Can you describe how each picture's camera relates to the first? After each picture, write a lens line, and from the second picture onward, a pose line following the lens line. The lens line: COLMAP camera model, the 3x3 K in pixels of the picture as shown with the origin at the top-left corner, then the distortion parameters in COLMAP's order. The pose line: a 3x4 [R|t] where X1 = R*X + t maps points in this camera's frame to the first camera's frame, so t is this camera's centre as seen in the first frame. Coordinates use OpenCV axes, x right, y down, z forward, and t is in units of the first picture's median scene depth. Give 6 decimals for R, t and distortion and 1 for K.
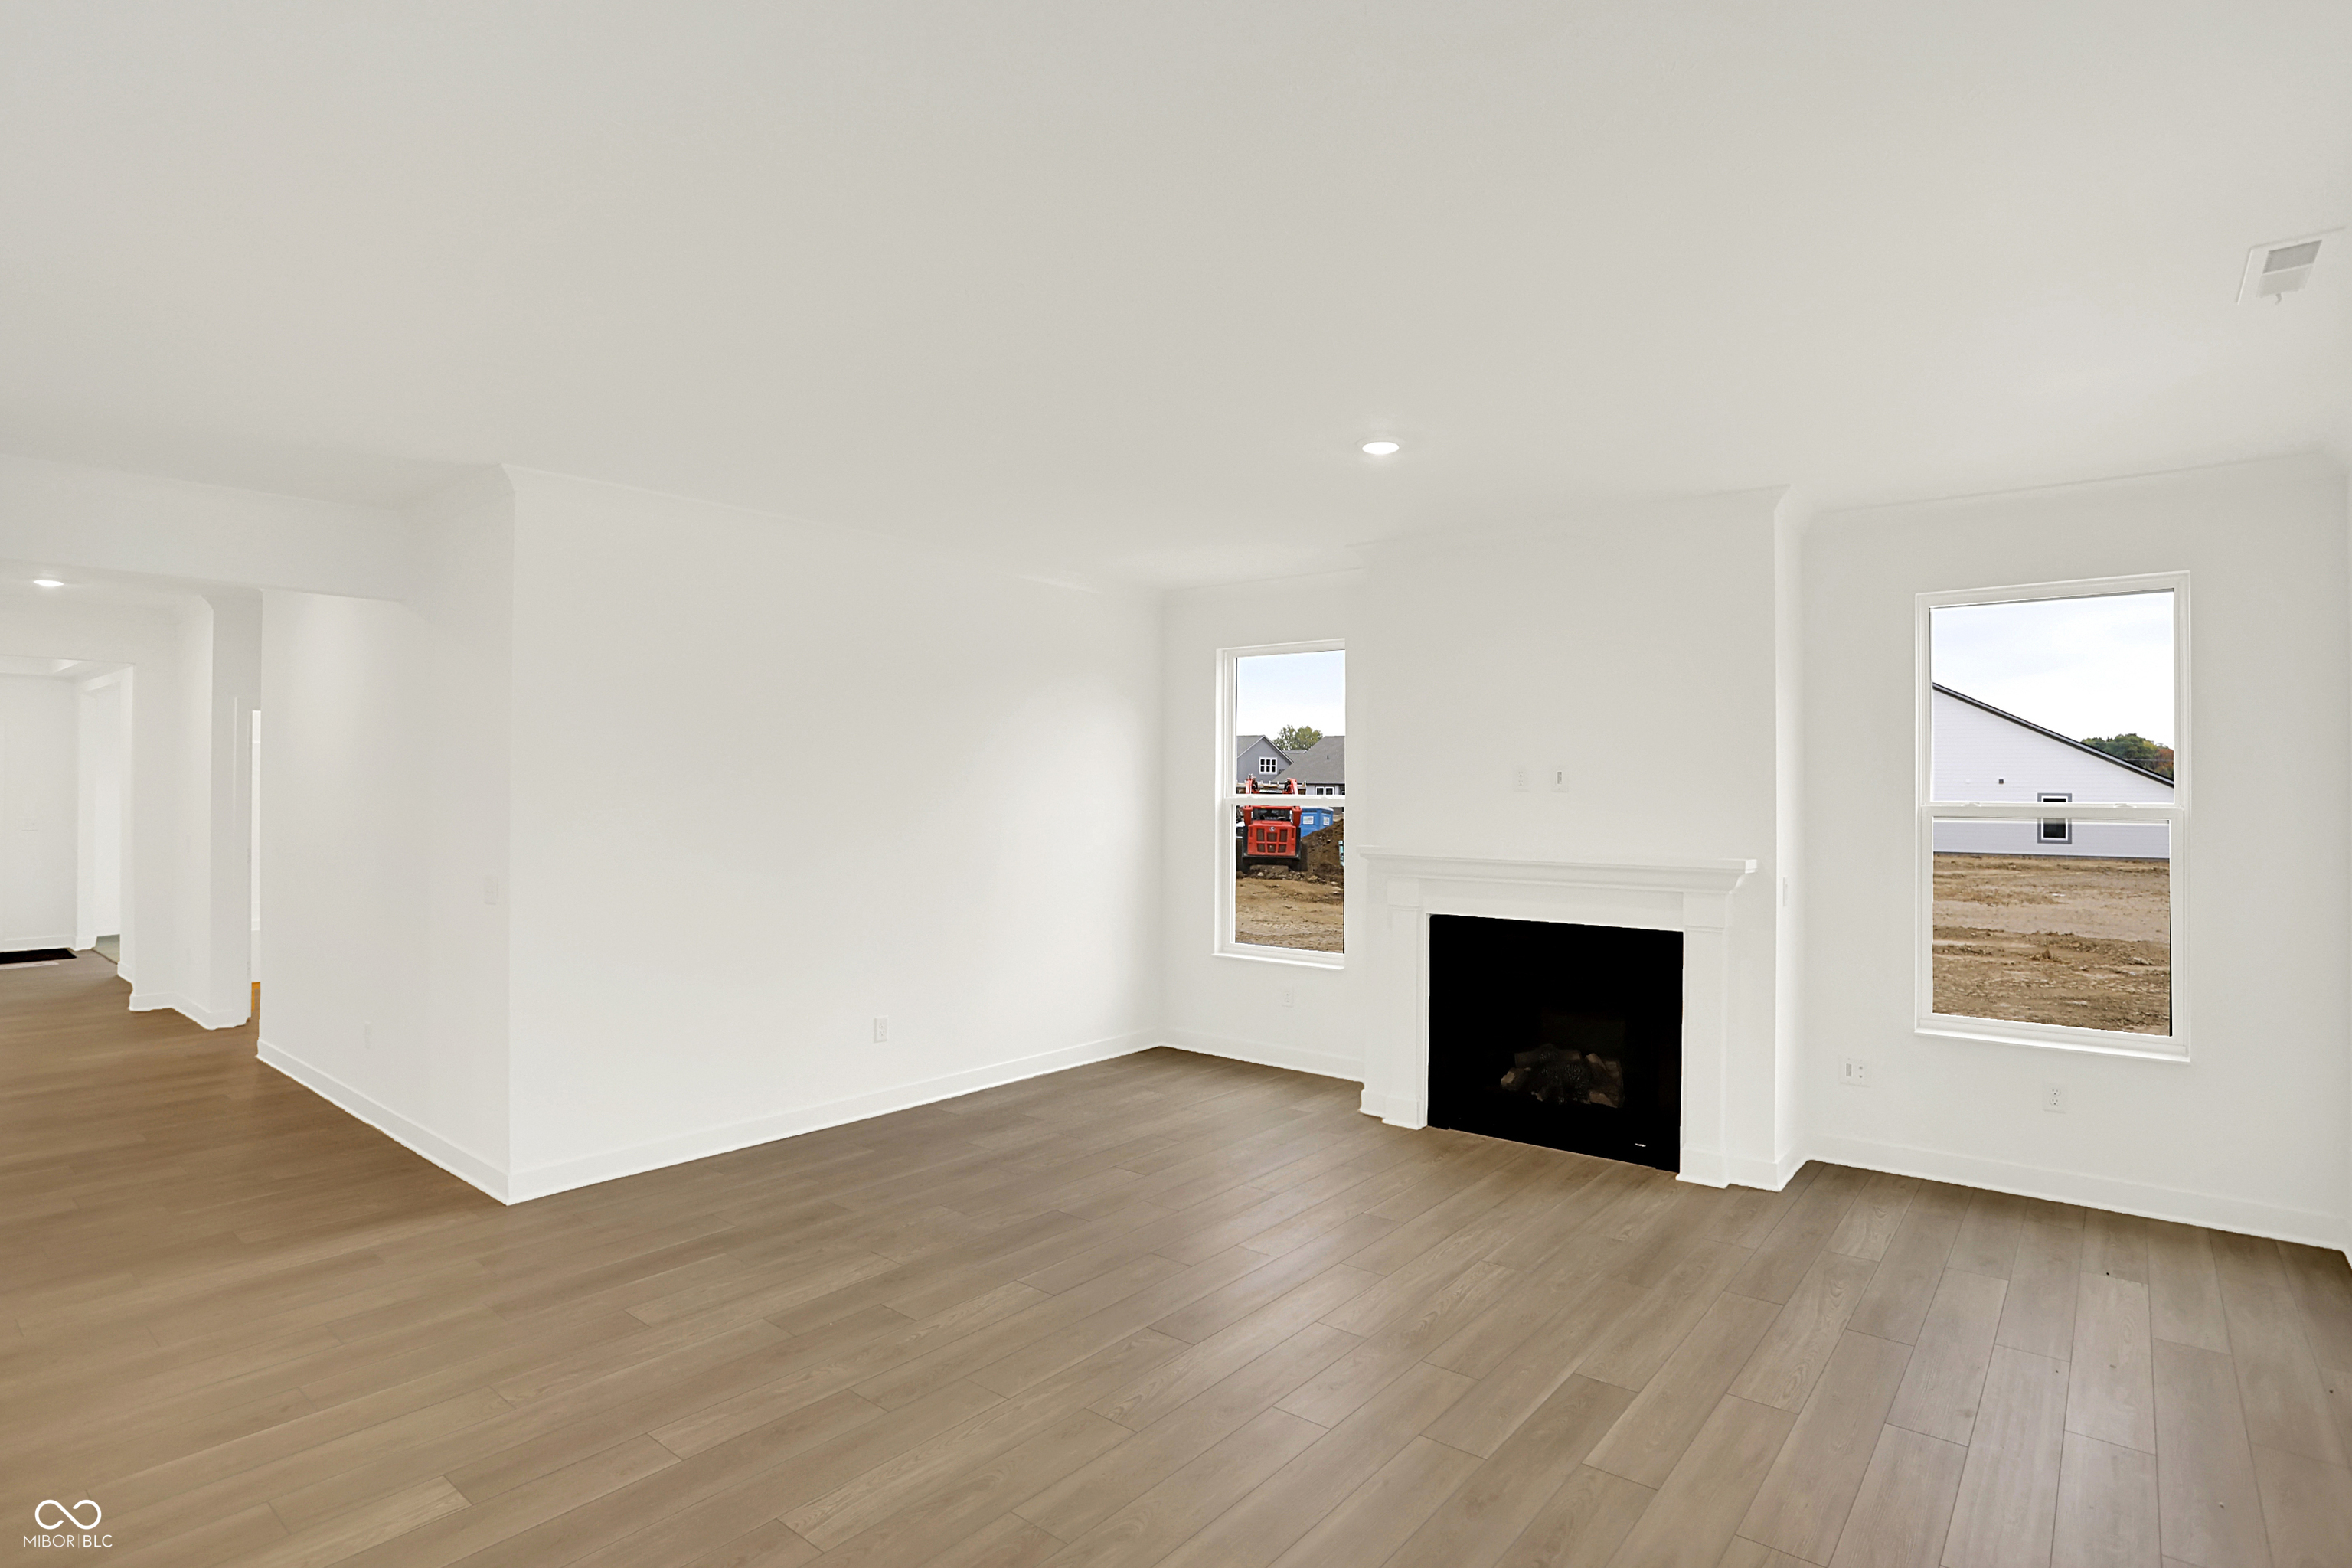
lens RADIAL K [[1189.1, 0, 1187.6], [0, 1189.1, 782.3], [0, 0, 1]] dist [-0.062215, 0.027861]
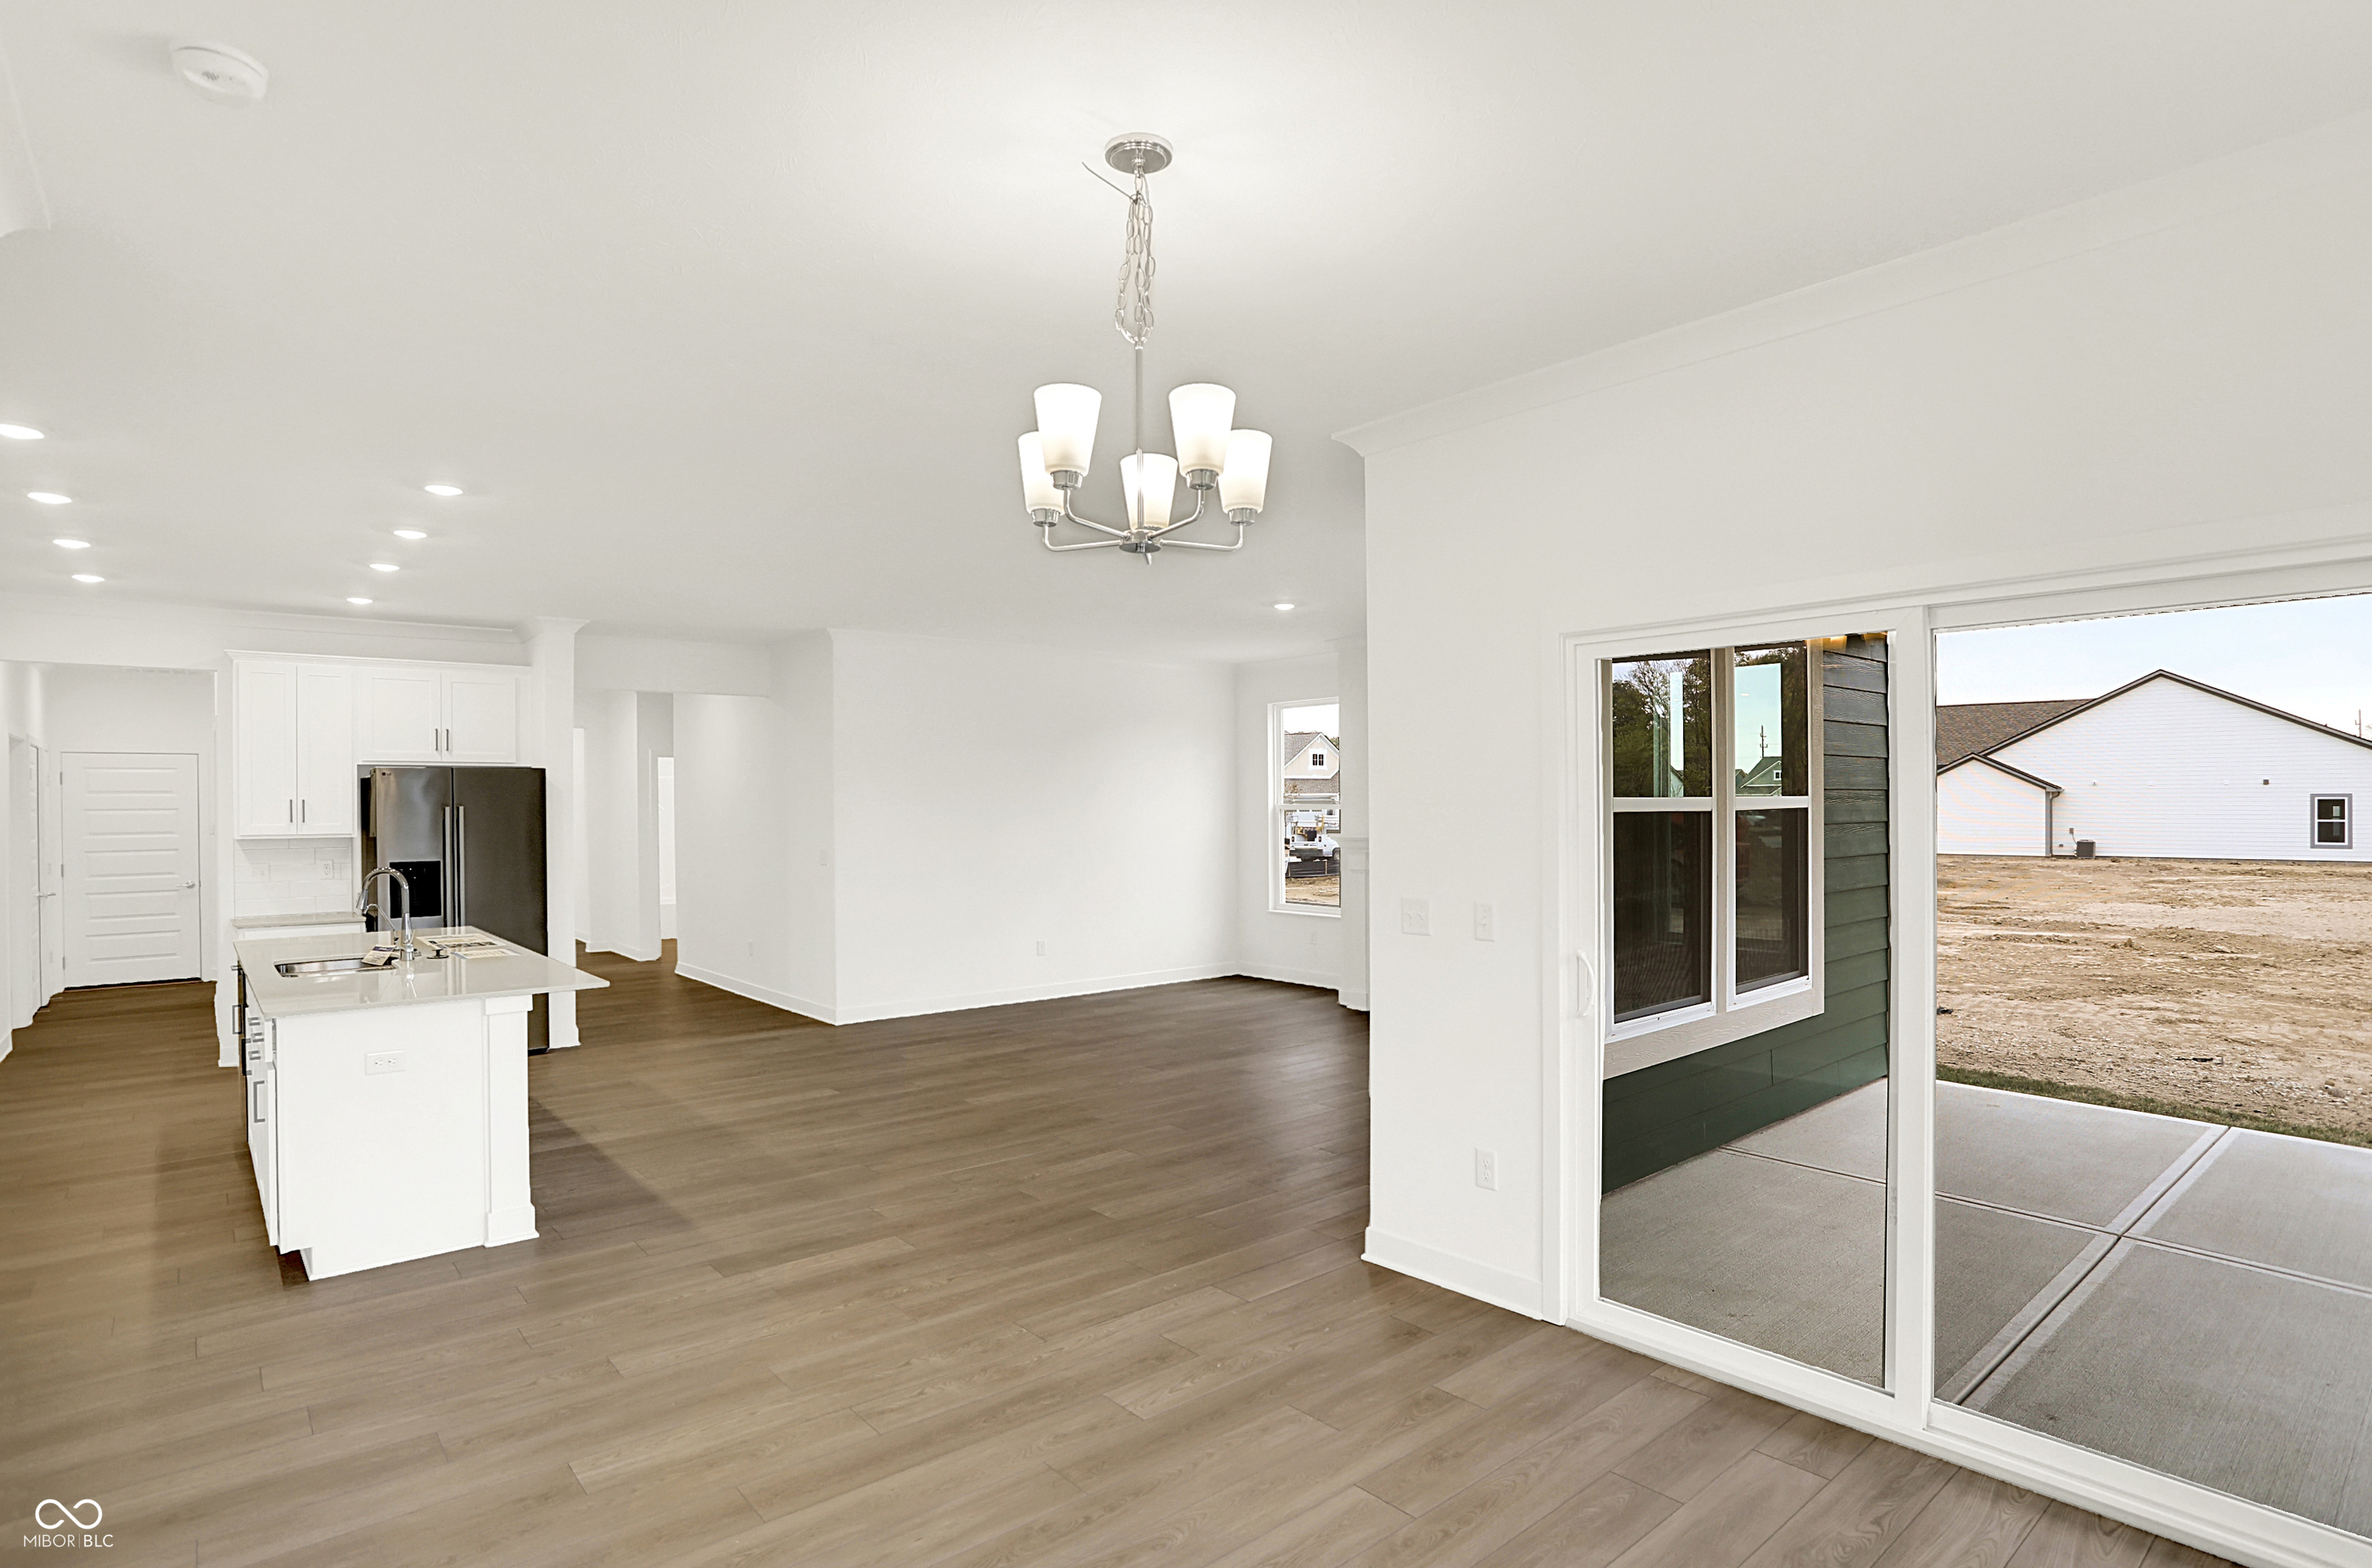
lens RADIAL K [[1188.4, 0, 1177.5], [0, 1188.4, 801.1], [0, 0, 1]] dist [-0.039005, 0.000254]
pose [[0.980106, -0.012712, -0.198066, 0.313337], [0.013547, 0.999904, 0.002861, 0.003806], [0.198011, -0.005488, 0.980185, -0.708160]]
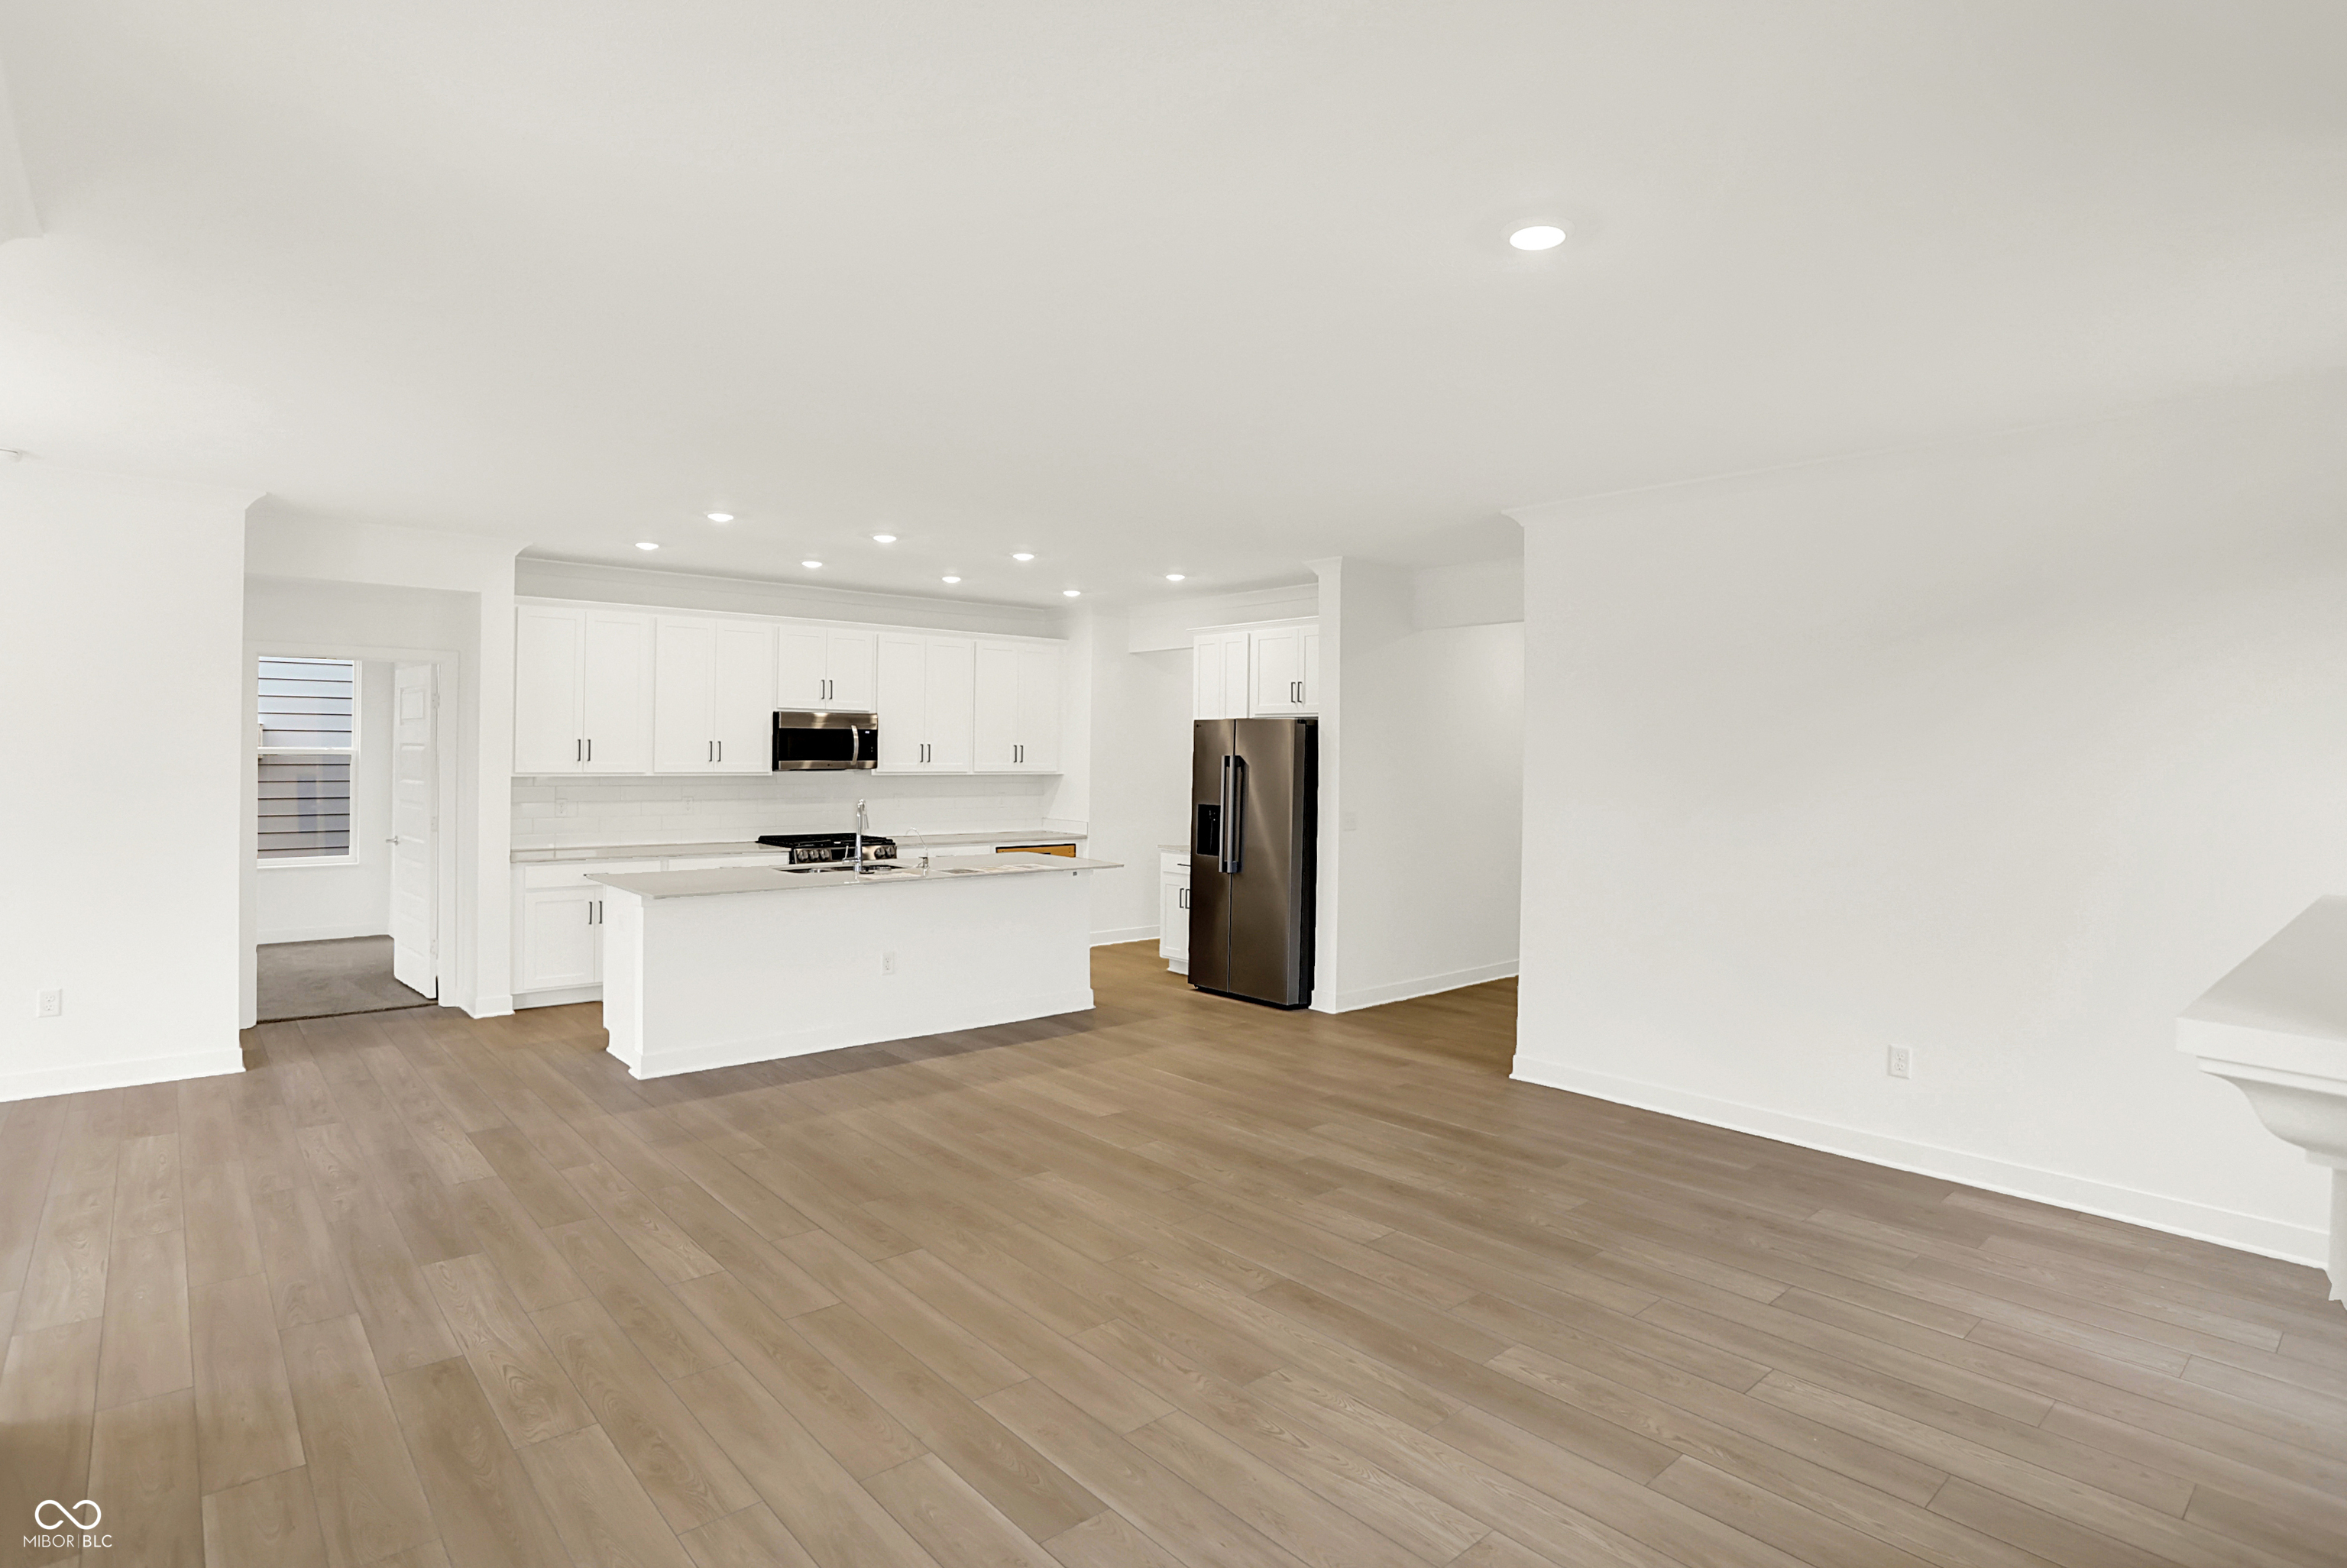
lens RADIAL K [[1186.4, 0, 1185.1], [0, 1186.4, 782.3], [0, 0, 1]] dist [-0.062215, 0.027861]
pose [[-0.158827, 0.014663, -0.987198, 0.717830], [-0.005486, 0.999861, 0.015734, 0.011464], [0.987291, 0.007915, -0.158725, 0.781756]]
